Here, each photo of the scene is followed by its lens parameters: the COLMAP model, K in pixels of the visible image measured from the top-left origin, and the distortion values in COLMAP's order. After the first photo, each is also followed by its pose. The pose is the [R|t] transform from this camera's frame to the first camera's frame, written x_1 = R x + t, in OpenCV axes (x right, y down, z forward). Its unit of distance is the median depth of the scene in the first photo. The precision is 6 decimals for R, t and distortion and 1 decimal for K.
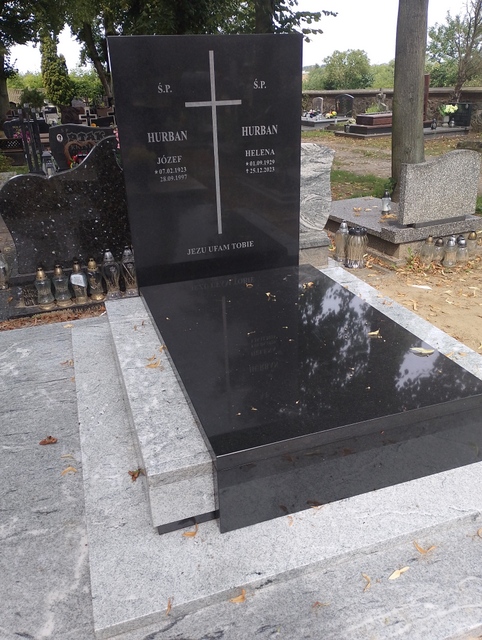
lens RADIAL K [[535.3, 0, 245.4], [0, 535.3, 318.2], [0, 0, 1]] dist [0.063599, -0.068297]
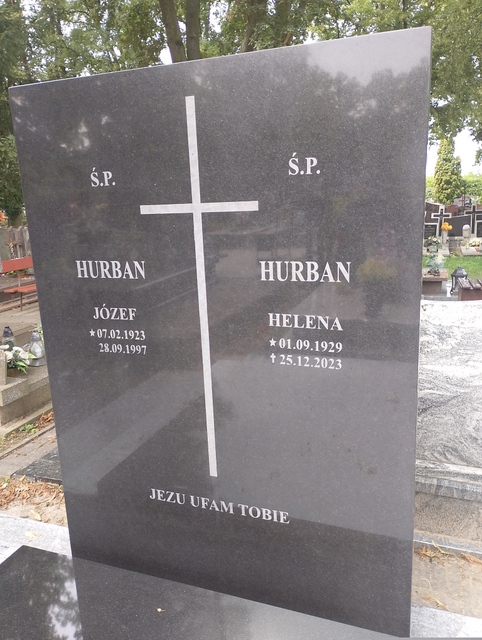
lens RADIAL K [[535.3, 0, 245.4], [0, 535.3, 318.2], [0, 0, 1]] dist [0.063599, -0.068297]
pose [[0.773457, 0.144051, -0.617263, 0.254694], [-0.242985, 0.966821, -0.078843, -0.276704], [0.585426, 0.210967, 0.782796, 0.675811]]
